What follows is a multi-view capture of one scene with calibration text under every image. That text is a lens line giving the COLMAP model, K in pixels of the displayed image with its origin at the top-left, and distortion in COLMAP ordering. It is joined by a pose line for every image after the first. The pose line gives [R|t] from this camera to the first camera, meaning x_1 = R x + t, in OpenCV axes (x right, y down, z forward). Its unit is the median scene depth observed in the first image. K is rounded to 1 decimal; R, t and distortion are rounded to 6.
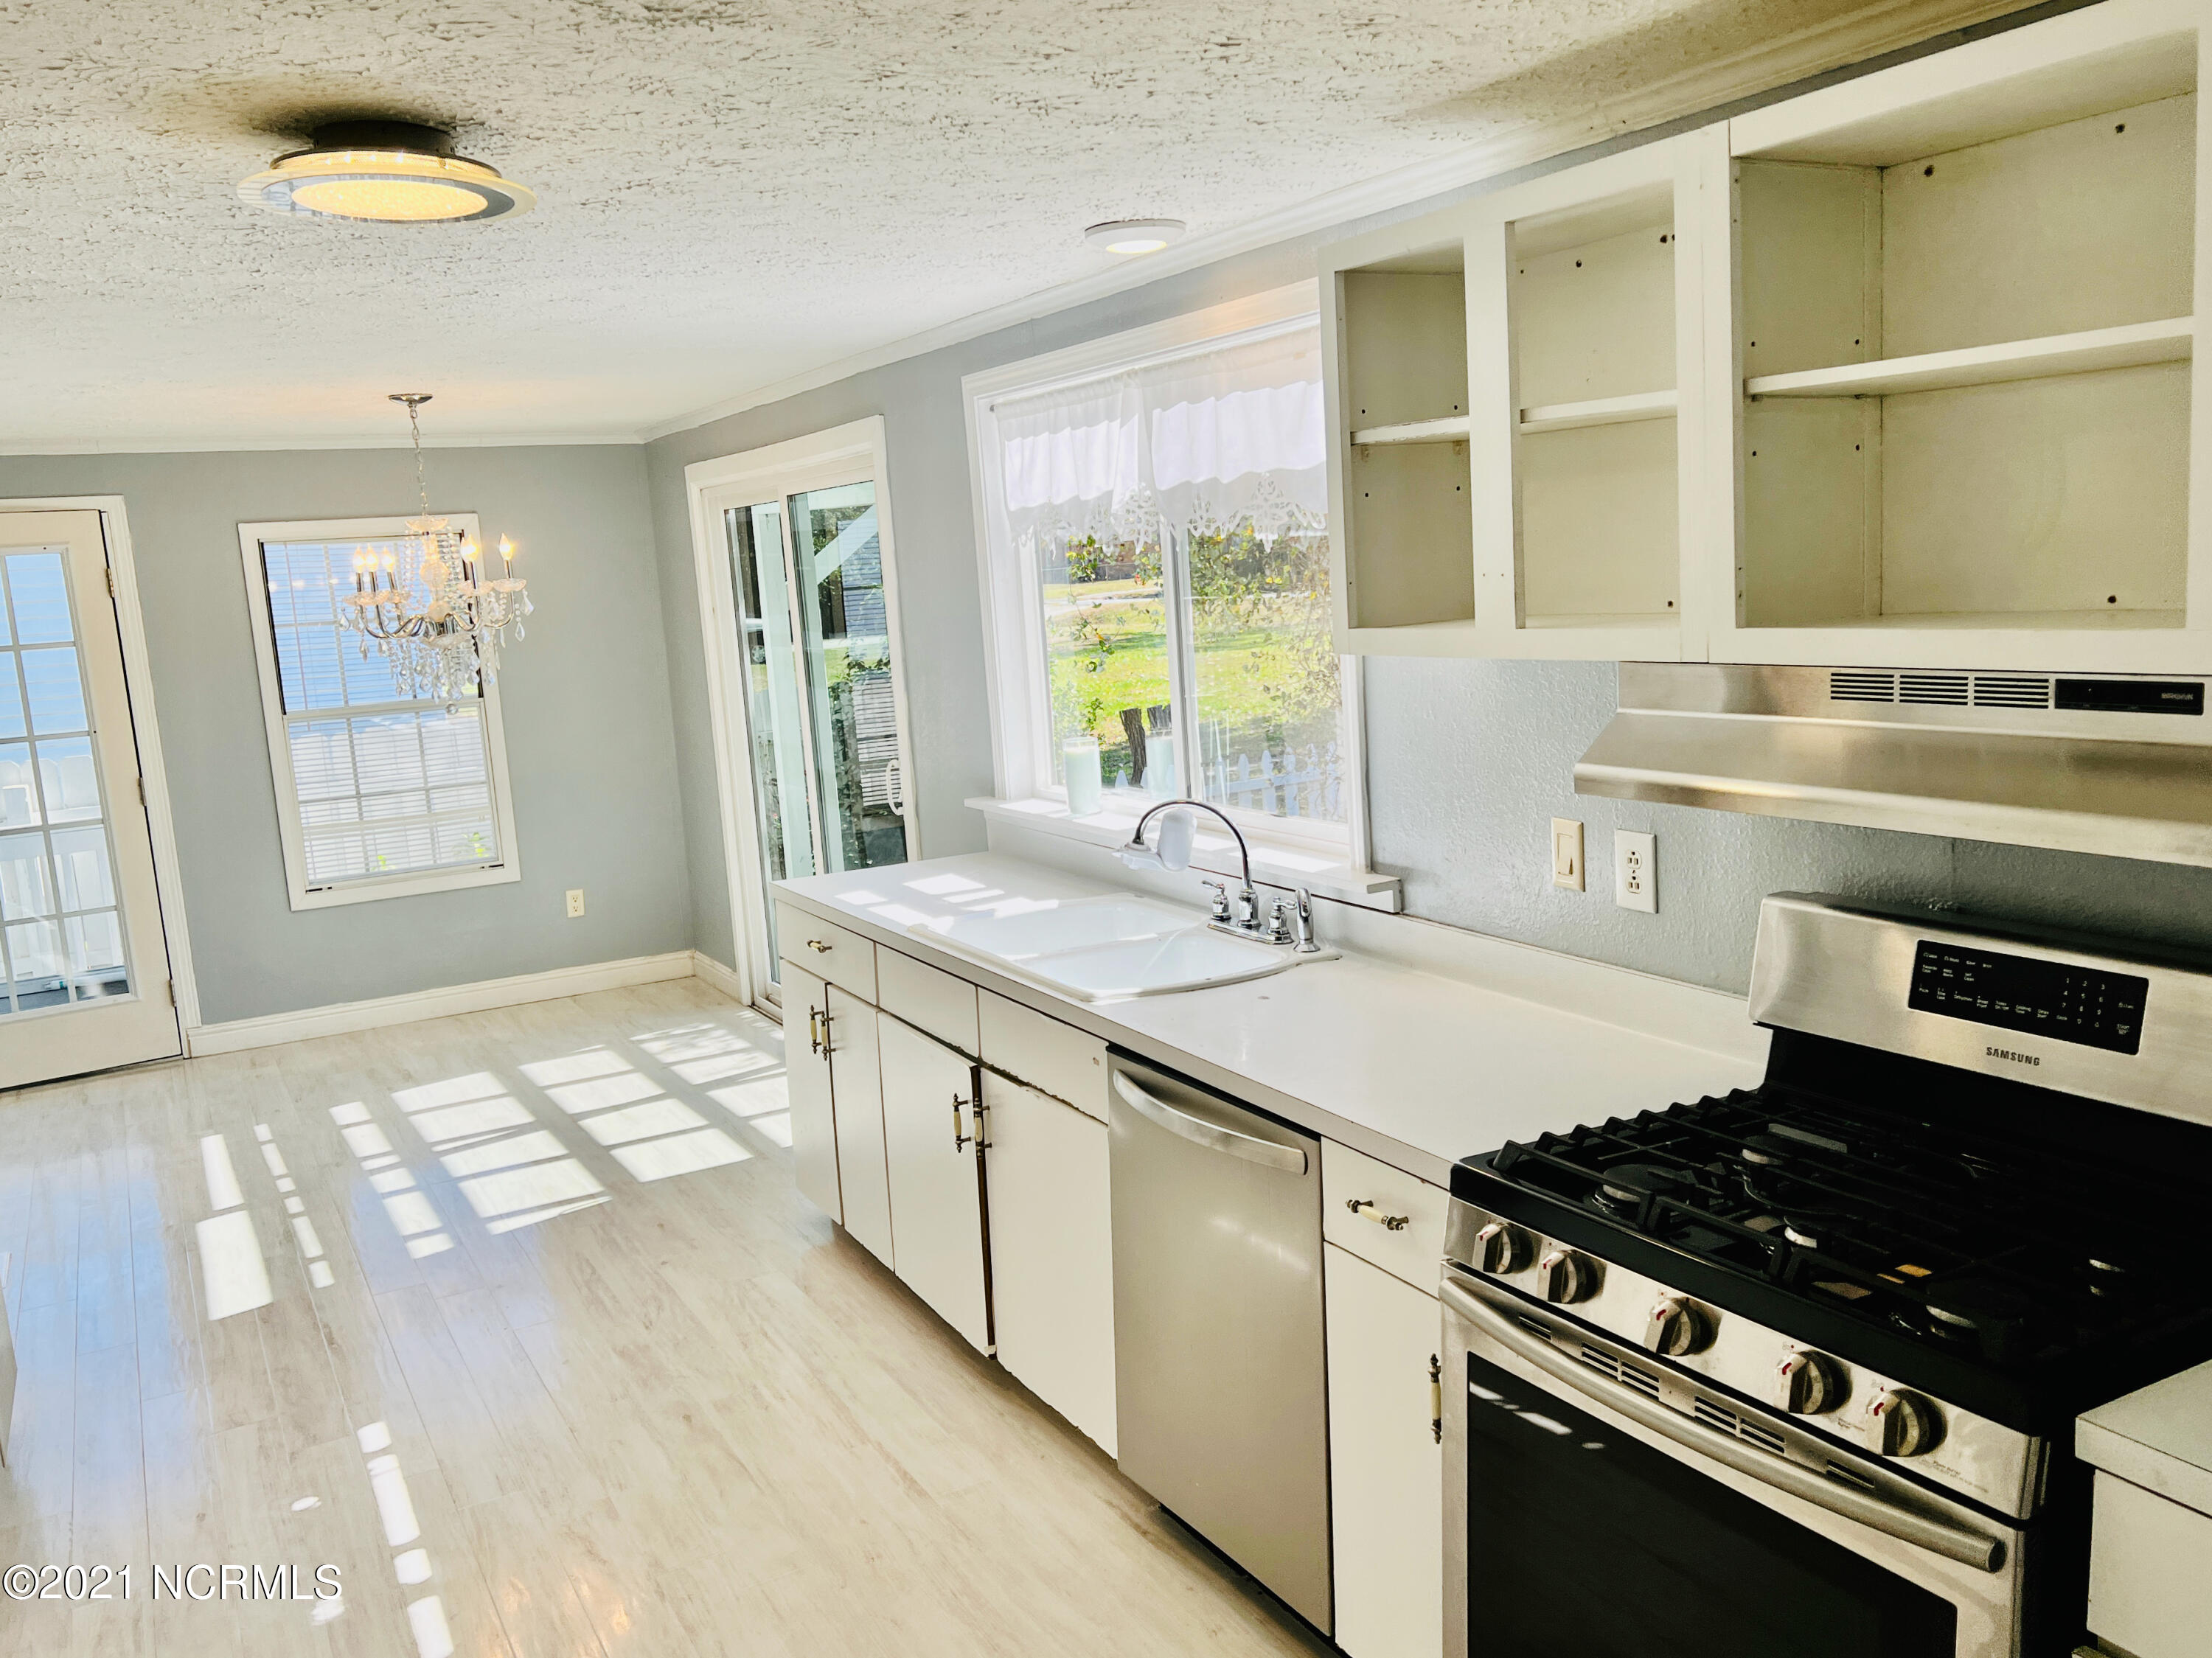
lens RADIAL K [[1653.3, 0, 1124.4], [0, 1653.3, 811.1], [0, 0, 1]] dist [0.044033, -0.058158]
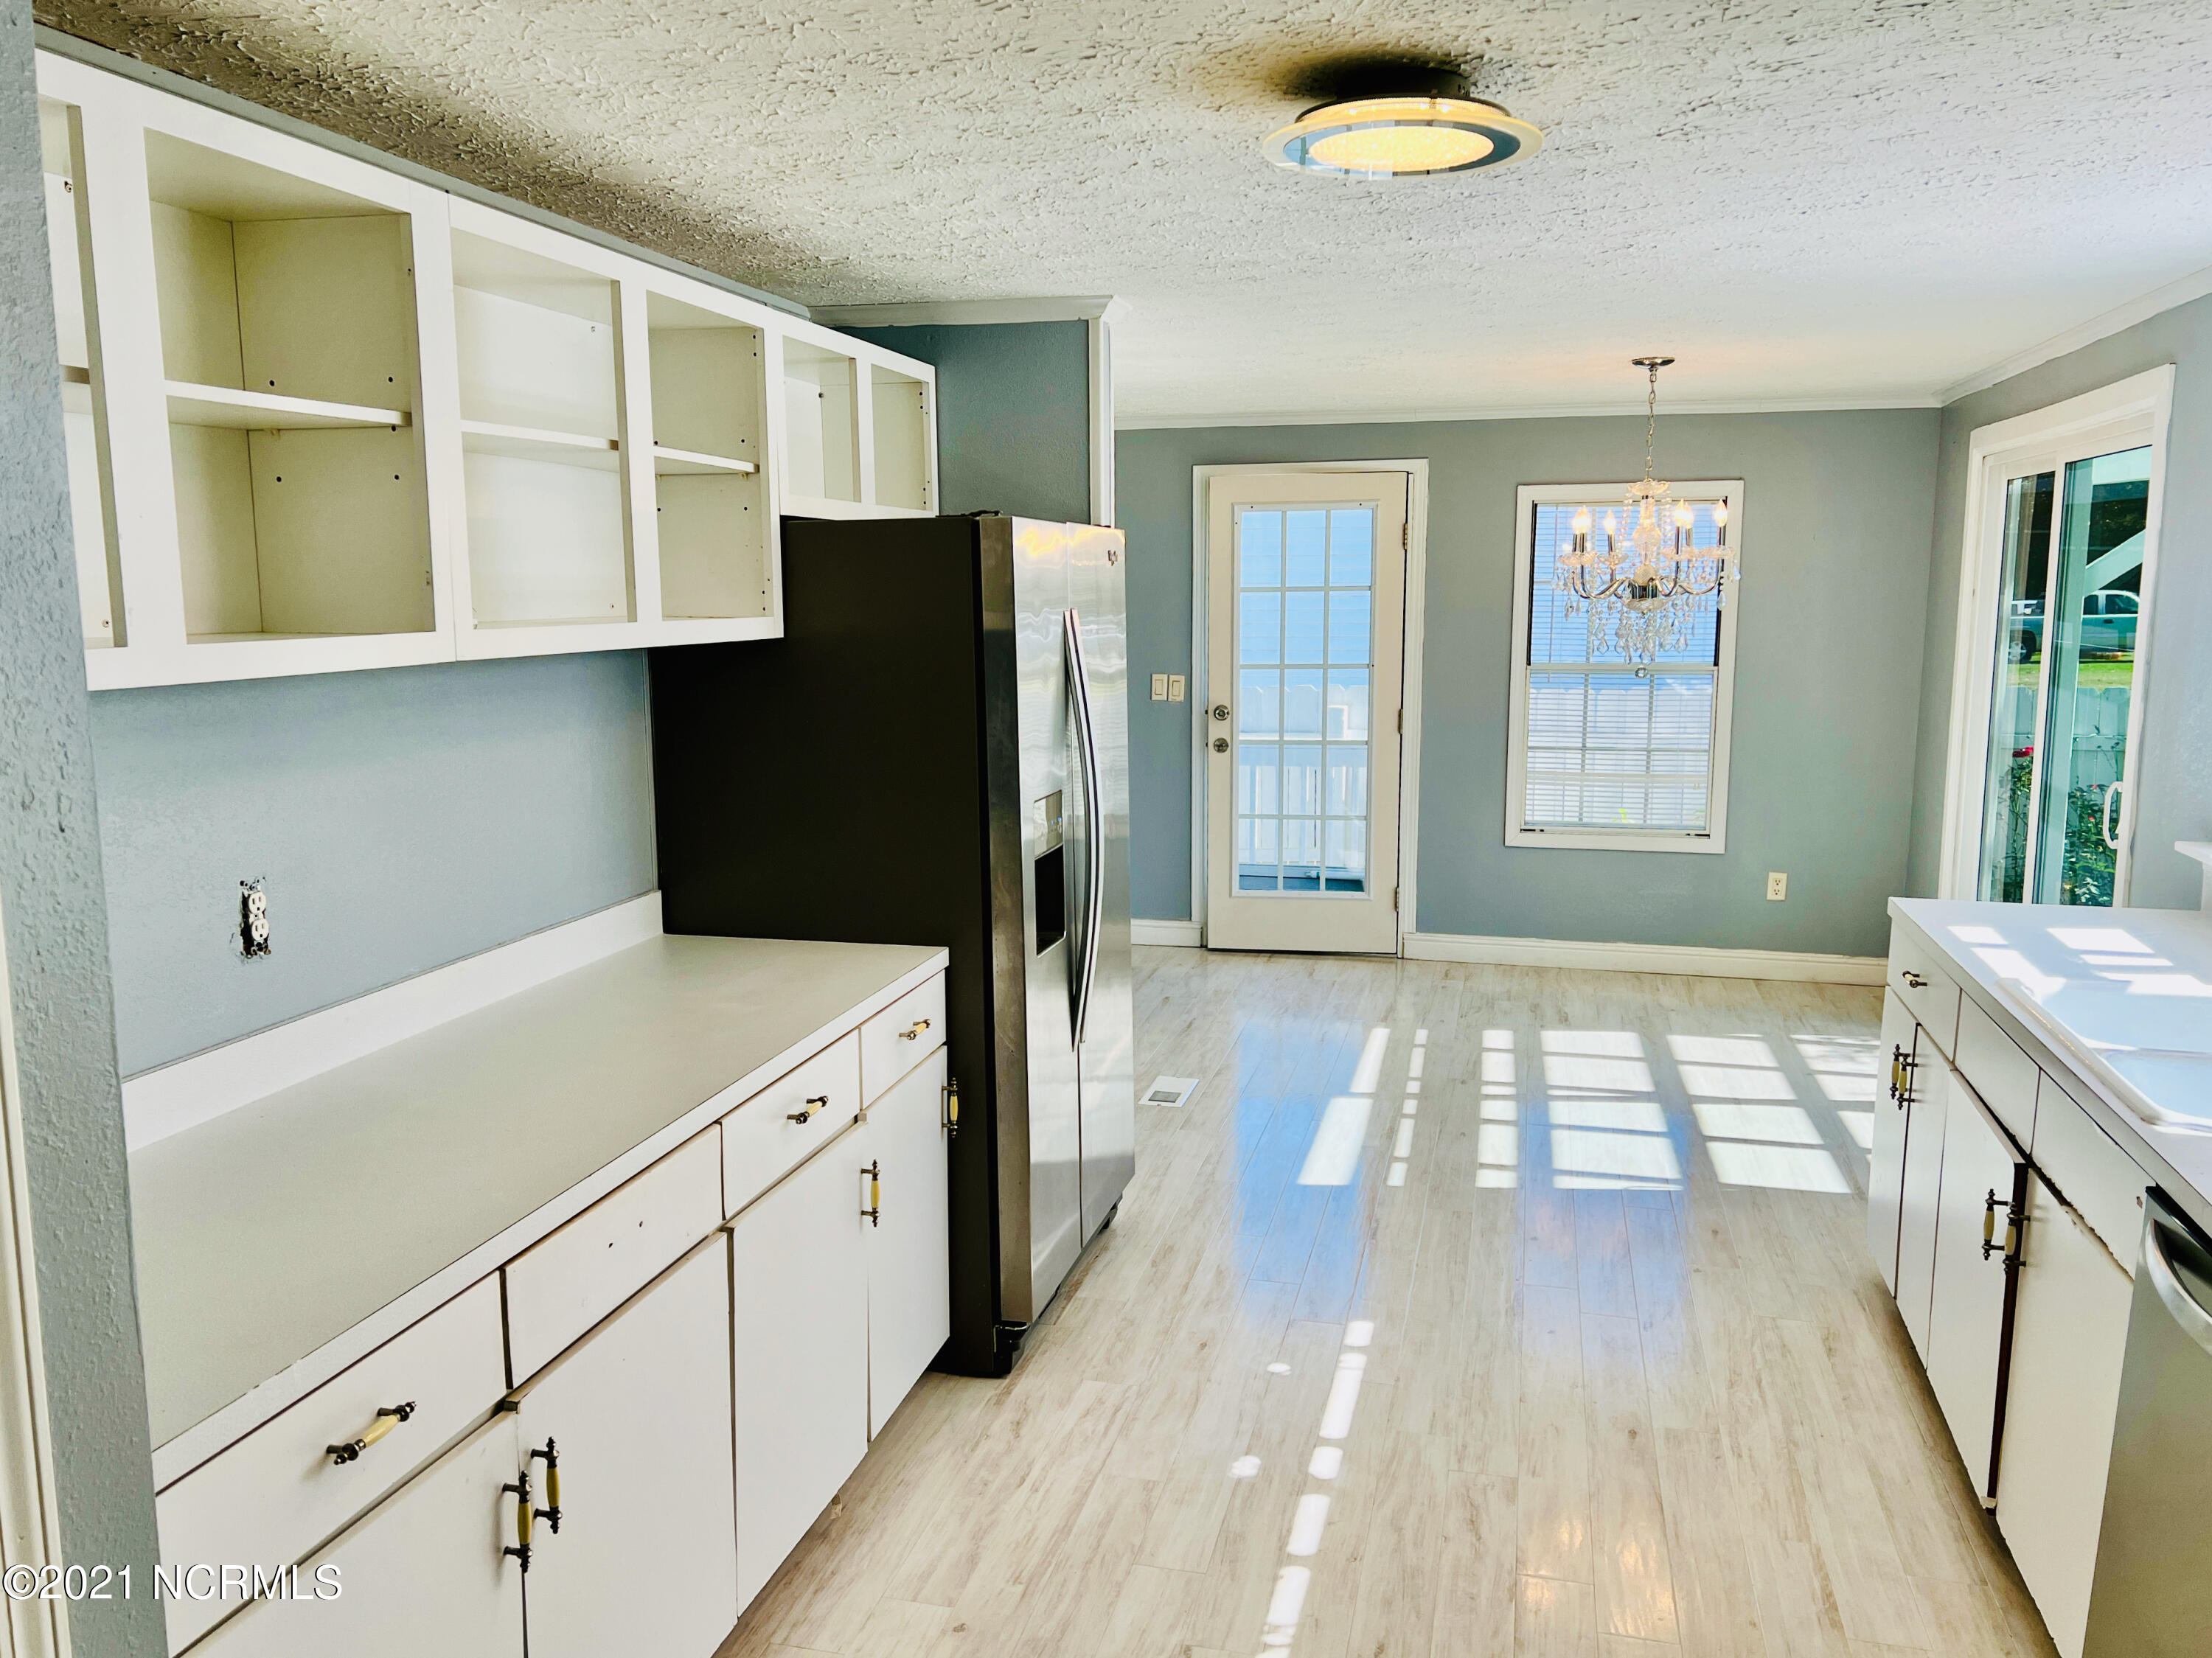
lens RADIAL K [[1653.3, 0, 1193.9], [0, 1653.3, 842.4], [0, 0, 1]] dist [0.044033, -0.058158]
pose [[0.736402, 0.162289, -0.656791, 0.077323], [-0.139655, 0.986359, 0.087140, -0.010228], [0.661973, 0.027554, 0.749021, 0.071348]]
